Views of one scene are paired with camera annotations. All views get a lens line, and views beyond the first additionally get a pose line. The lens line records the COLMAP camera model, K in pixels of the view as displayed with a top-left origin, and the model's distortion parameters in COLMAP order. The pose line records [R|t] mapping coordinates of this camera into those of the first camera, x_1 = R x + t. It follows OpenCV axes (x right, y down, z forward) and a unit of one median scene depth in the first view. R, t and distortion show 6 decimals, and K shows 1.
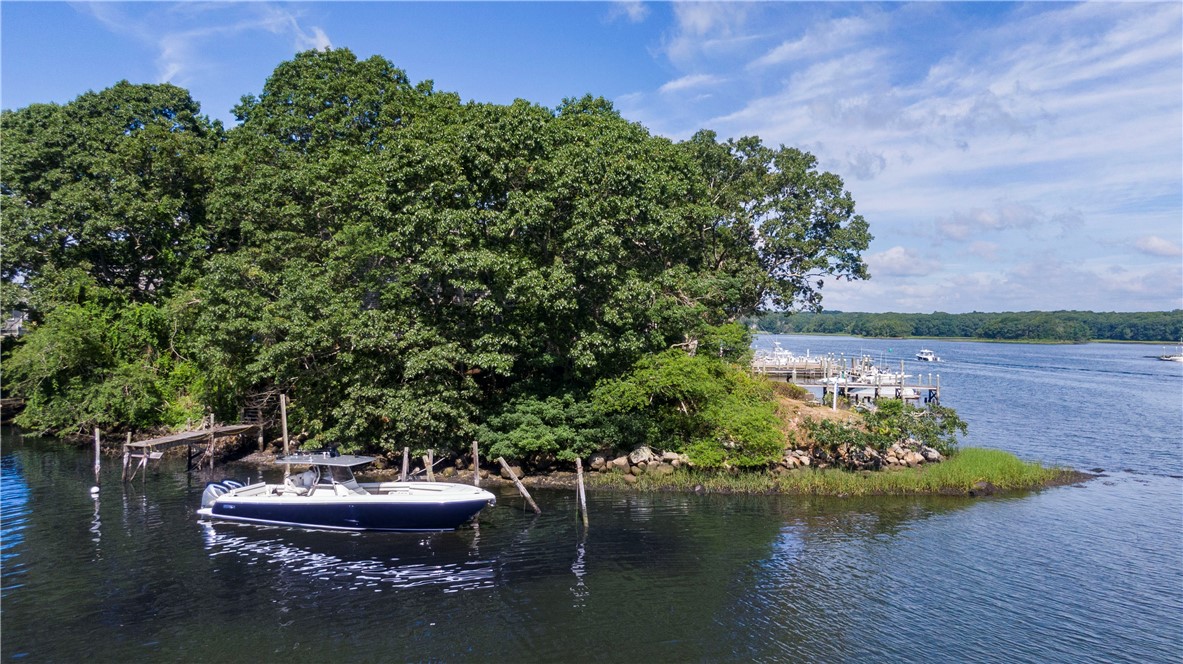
lens RADIAL K [[814.3, 0, 593.2], [0, 814.3, 330.1], [0, 0, 1]] dist [0.010914, 0.002021]
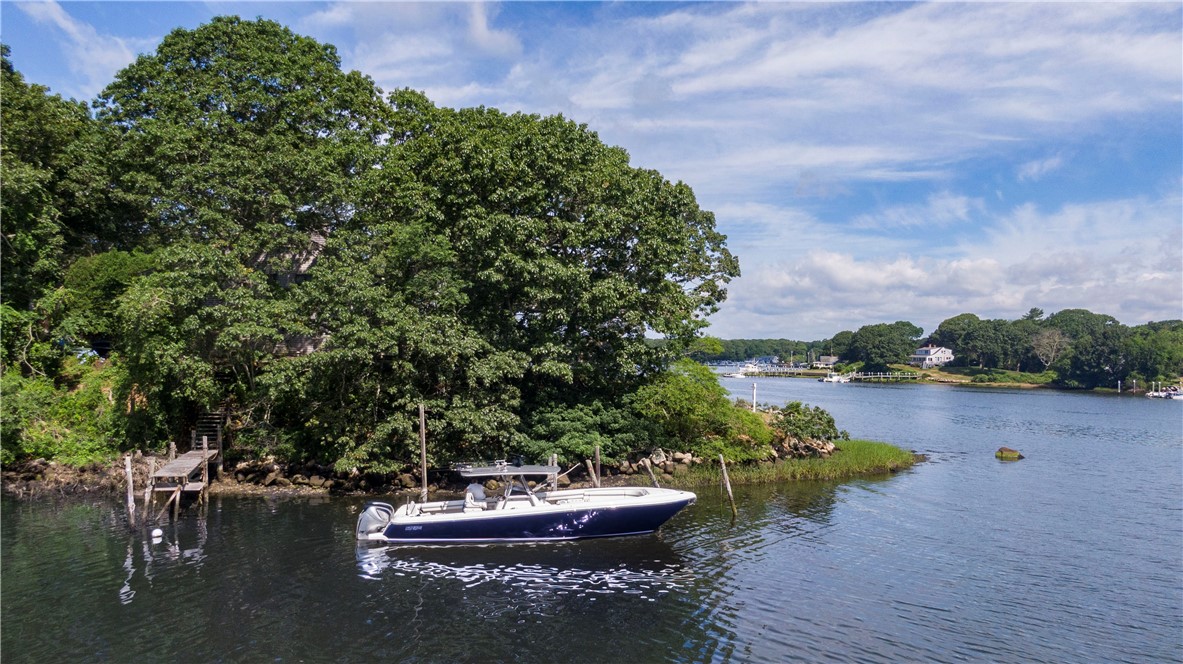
lens RADIAL K [[814.3, 0, 595.6], [0, 814.3, 334.8], [0, 0, 1]] dist [0.010914, 0.002021]
pose [[0.890853, 0.011793, 0.454139, -0.545469], [-0.003536, 0.999813, -0.019026, 0.014493], [-0.454278, 0.015344, 0.890728, 0.080100]]
